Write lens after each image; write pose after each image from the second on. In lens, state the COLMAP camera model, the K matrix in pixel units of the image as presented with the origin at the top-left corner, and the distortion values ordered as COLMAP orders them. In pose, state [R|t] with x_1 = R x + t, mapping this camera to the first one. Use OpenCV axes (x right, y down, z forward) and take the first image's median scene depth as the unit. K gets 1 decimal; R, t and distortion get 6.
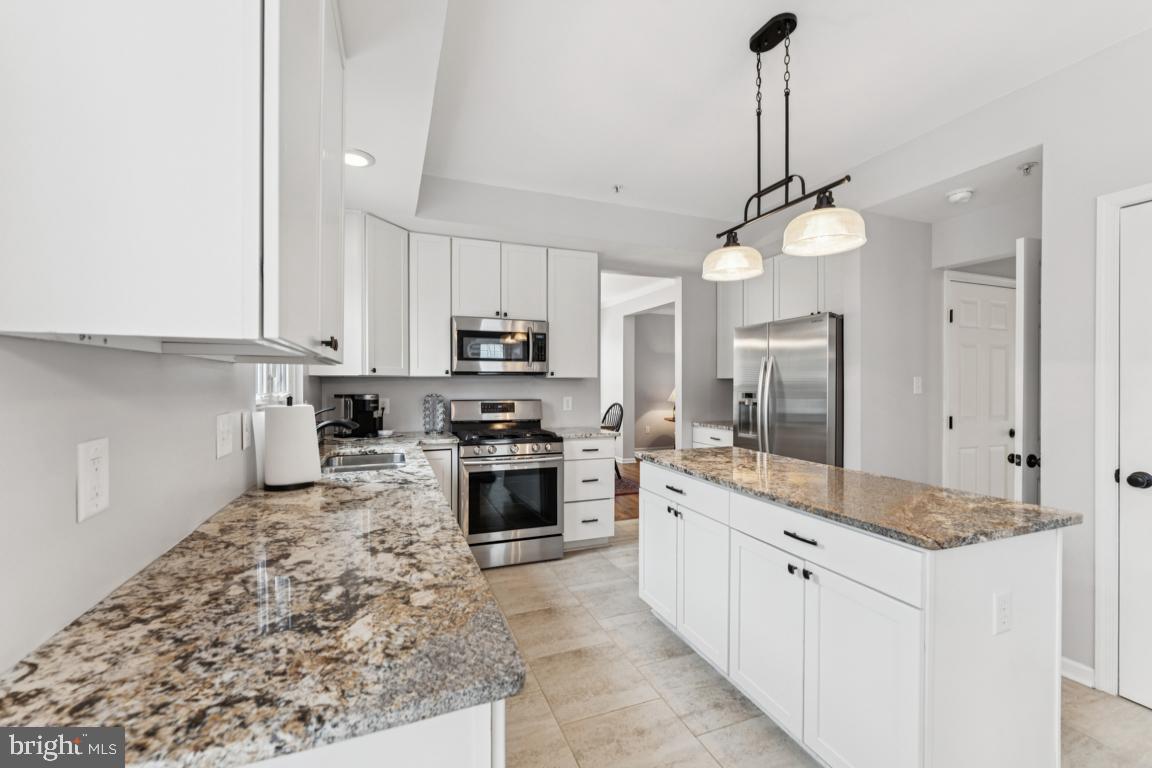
lens RADIAL K [[465.0, 0, 571.4], [0, 465.0, 388.4], [0, 0, 1]] dist [-0.001027, -0.000078]
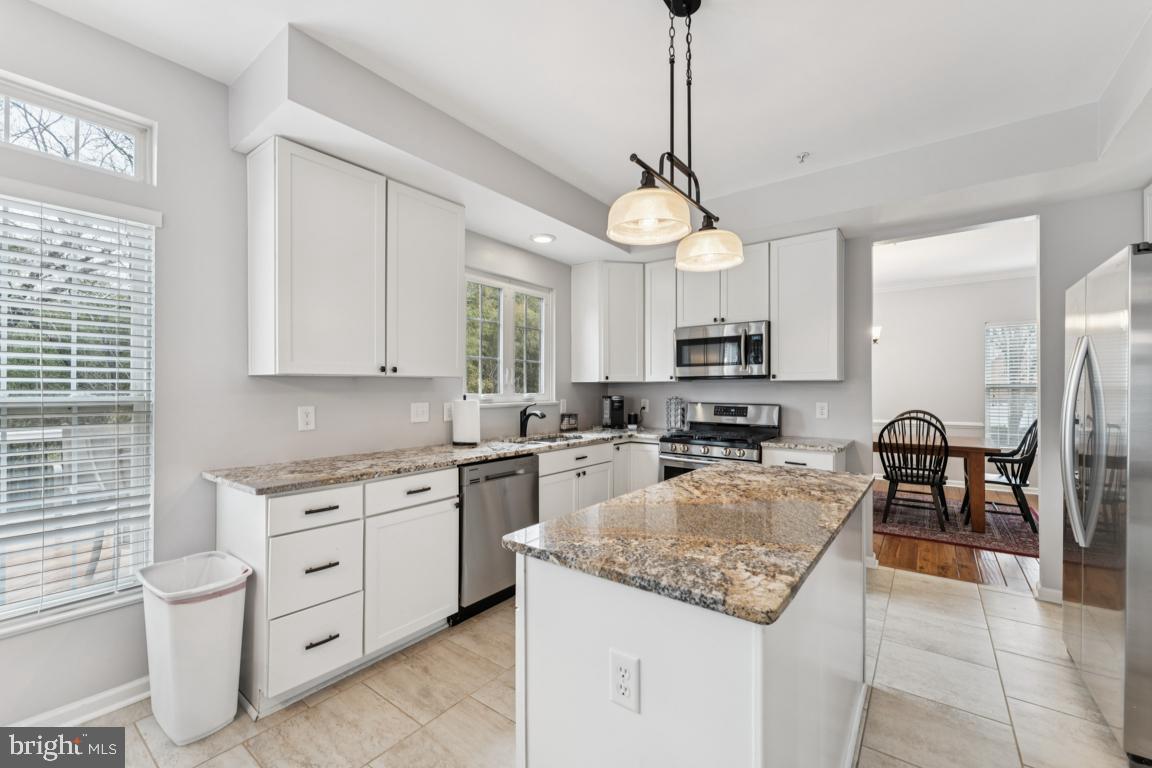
lens RADIAL K [[465.0, 0, 582.3], [0, 465.0, 390.7], [0, 0, 1]] dist [-0.001027, -0.000078]
pose [[0.541652, 0.000674, -0.840603, 0.541322], [-0.006177, 0.999976, -0.003178, 0.001923], [0.840580, 0.006914, 0.541643, 0.185121]]
